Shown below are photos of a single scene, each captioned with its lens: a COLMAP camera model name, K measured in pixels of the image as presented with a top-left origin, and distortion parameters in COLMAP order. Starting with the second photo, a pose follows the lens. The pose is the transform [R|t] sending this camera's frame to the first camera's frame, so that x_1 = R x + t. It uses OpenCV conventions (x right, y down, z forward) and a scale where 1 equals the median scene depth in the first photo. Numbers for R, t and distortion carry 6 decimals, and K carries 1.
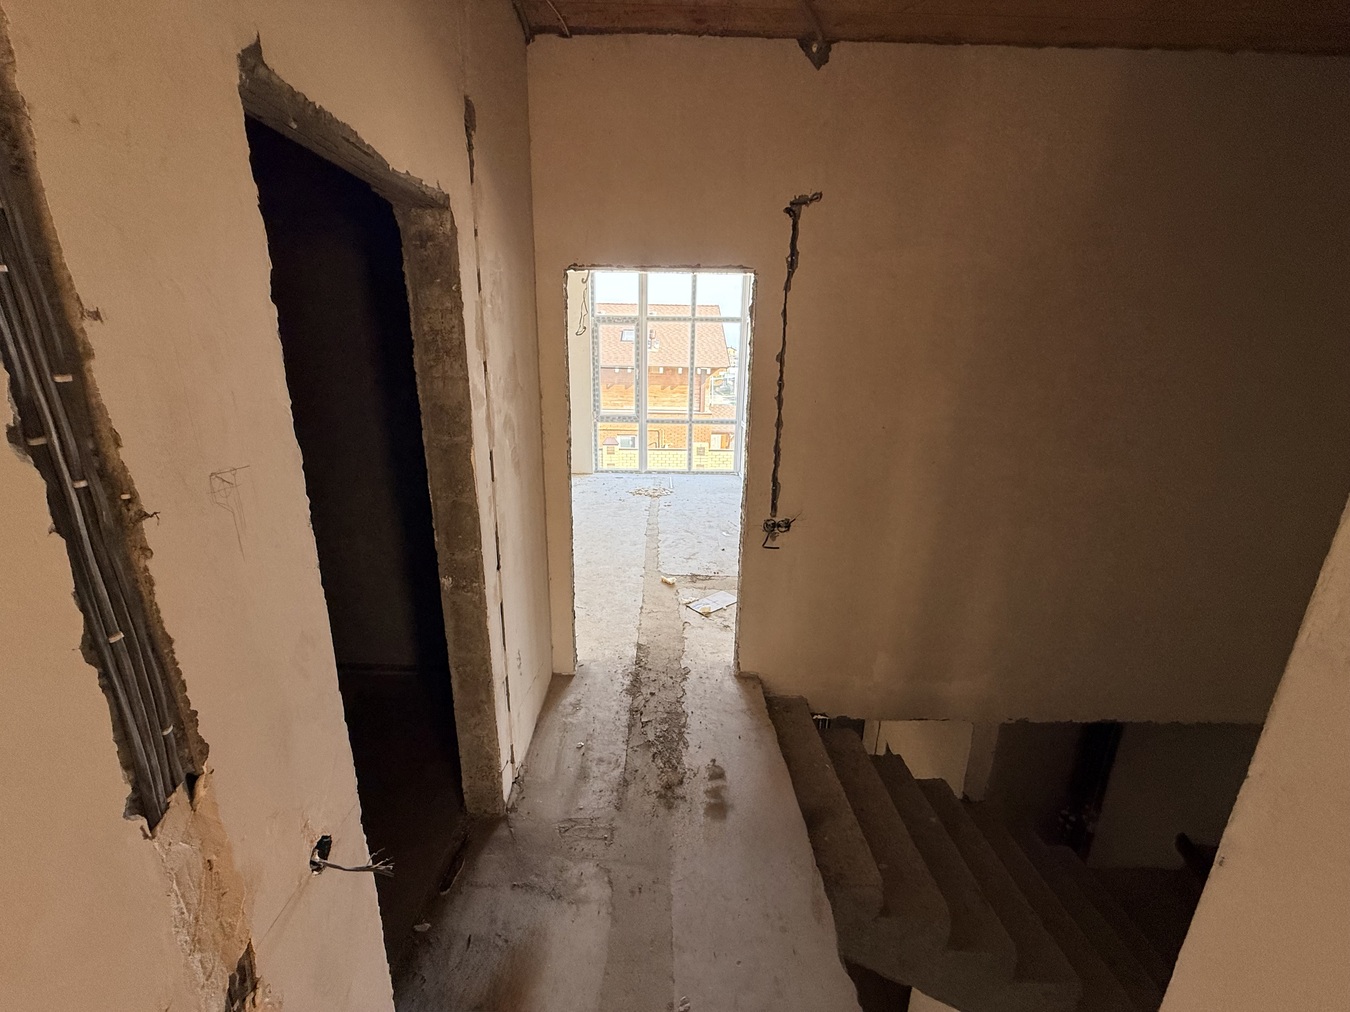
lens RADIAL K [[537.9, 0, 673.3], [0, 537.9, 507.4], [0, 0, 1]] dist [-0.000626, 0.000125]
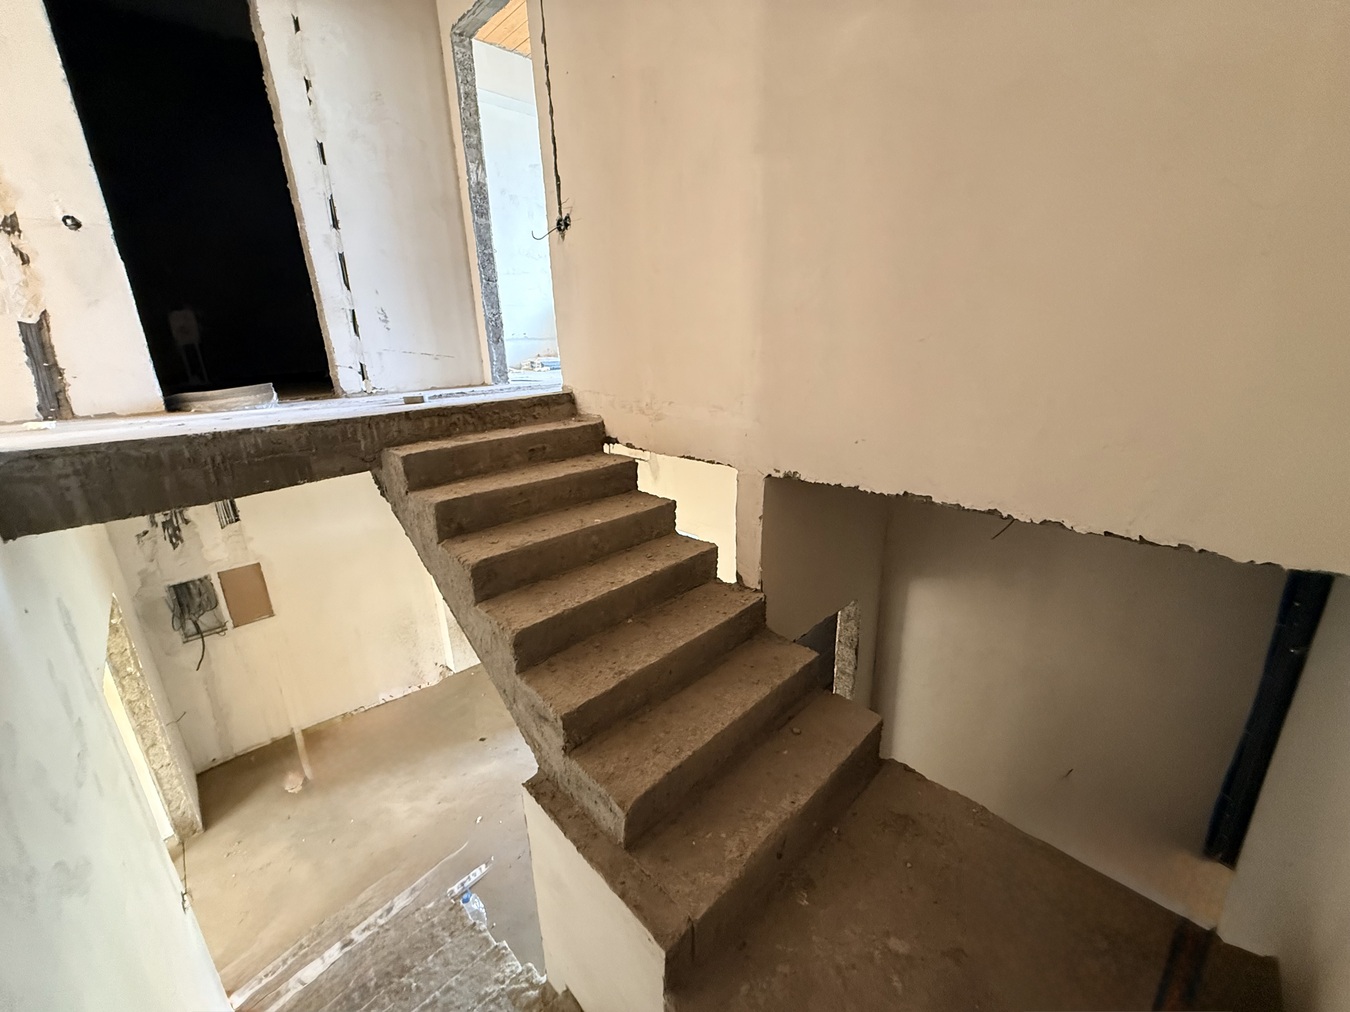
lens RADIAL K [[537.9, 0, 673.3], [0, 537.9, 507.4], [0, 0, 1]] dist [-0.000626, 0.000125]
pose [[0.686598, 0.177266, -0.705096, 1.192119], [-0.157117, 0.983081, 0.094159, 0.451413], [0.709858, 0.046134, 0.702833, 0.454585]]
